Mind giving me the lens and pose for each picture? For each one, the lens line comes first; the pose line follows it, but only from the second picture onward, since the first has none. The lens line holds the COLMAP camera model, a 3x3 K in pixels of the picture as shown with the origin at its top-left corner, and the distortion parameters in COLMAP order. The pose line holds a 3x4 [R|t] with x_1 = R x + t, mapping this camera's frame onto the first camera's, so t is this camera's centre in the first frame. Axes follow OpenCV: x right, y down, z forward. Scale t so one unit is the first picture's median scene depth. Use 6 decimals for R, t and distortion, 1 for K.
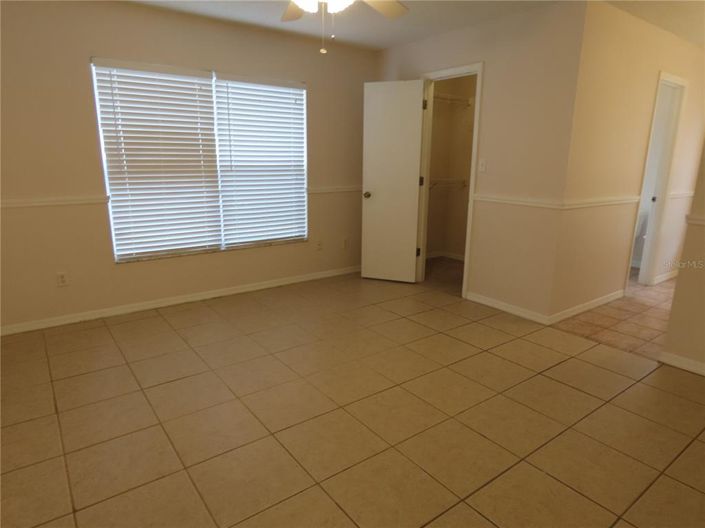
lens RADIAL K [[442.3, 0, 351.0], [0, 442.3, 264.1], [0, 0, 1]] dist [-0.005302, -0.000891]
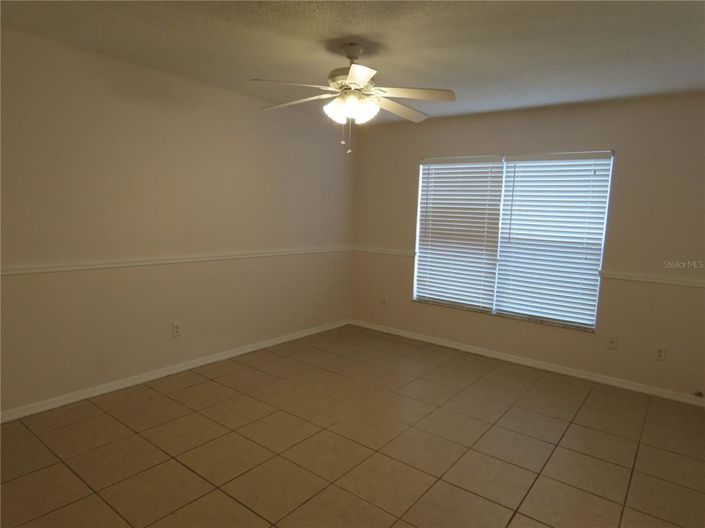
lens RADIAL K [[442.3, 0, 351.0], [0, 442.3, 264.1], [0, 0, 1]] dist [-0.005302, -0.000891]
pose [[0.270764, 0.117404, -0.955460, 0.674188], [-0.261132, 0.964278, 0.044486, -0.114137], [0.926551, 0.237456, 0.291750, 0.366896]]
